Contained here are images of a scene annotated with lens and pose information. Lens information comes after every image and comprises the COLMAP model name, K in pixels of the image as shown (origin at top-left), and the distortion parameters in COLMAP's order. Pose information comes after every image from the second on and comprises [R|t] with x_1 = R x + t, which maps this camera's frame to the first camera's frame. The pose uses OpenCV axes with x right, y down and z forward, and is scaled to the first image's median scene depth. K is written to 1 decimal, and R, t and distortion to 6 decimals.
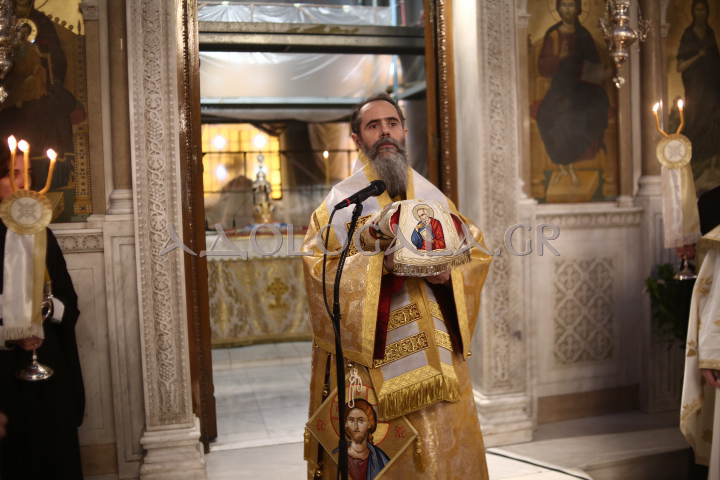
lens RADIAL K [[716.0, 0, 360.0], [0, 716.0, 240.0], [0, 0, 1]] dist [-0.135354, 0.074494]
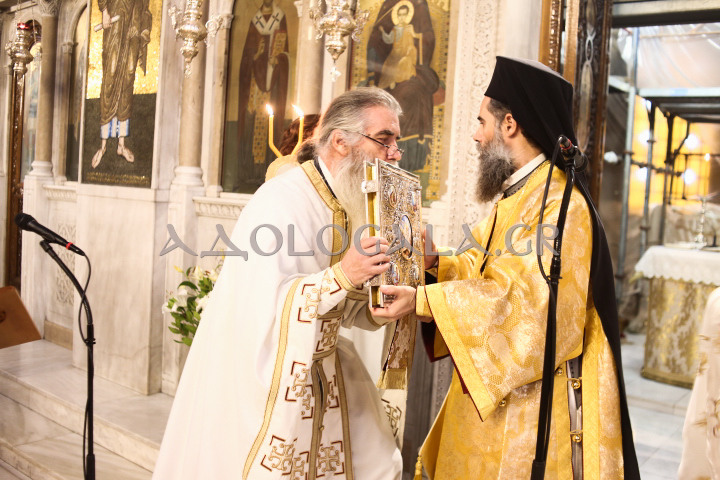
lens RADIAL K [[708.0, 0, 360.0], [0, 708.0, 240.0], [0, 0, 1]] dist [-0.143966, 0.086485]
pose [[0.611488, 0.124552, -0.781389, 0.259827], [-0.129231, 0.989994, 0.056672, -0.021371], [0.780629, 0.066326, 0.621466, 0.288900]]
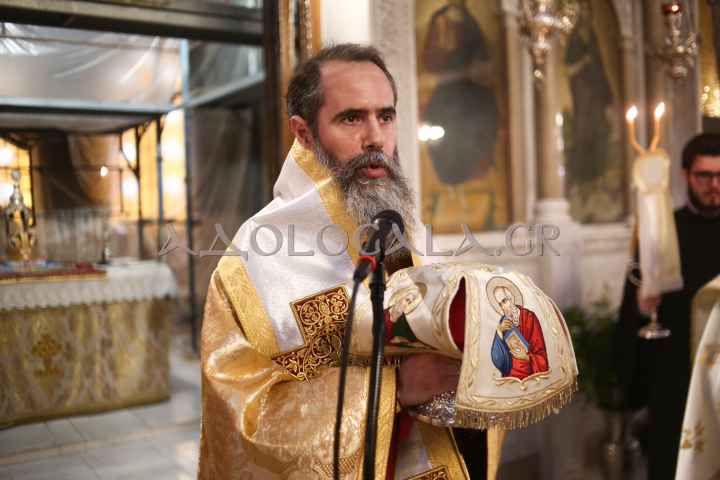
lens RADIAL K [[708.0, 0, 360.0], [0, 708.0, 240.0], [0, 0, 1]] dist [-0.143966, 0.086485]
pose [[0.938516, -0.015928, 0.344869, -0.081409], [0.024956, 0.999452, -0.021755, -0.033473], [-0.344334, 0.029024, 0.938399, 0.310010]]
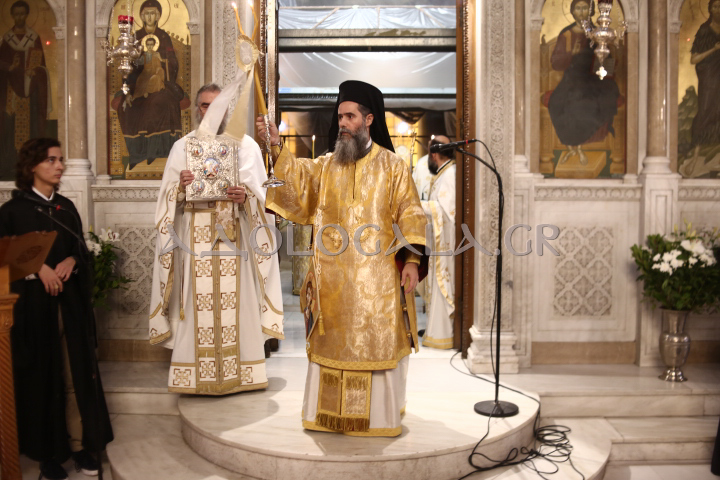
lens RADIAL K [[716.0, 0, 360.0], [0, 716.0, 240.0], [0, 0, 1]] dist [-0.135354, 0.074494]
pose [[0.960140, 0.049989, -0.275012, 0.286697], [-0.046070, 0.998724, 0.020696, 0.042127], [0.275695, -0.007201, 0.961218, -0.223350]]
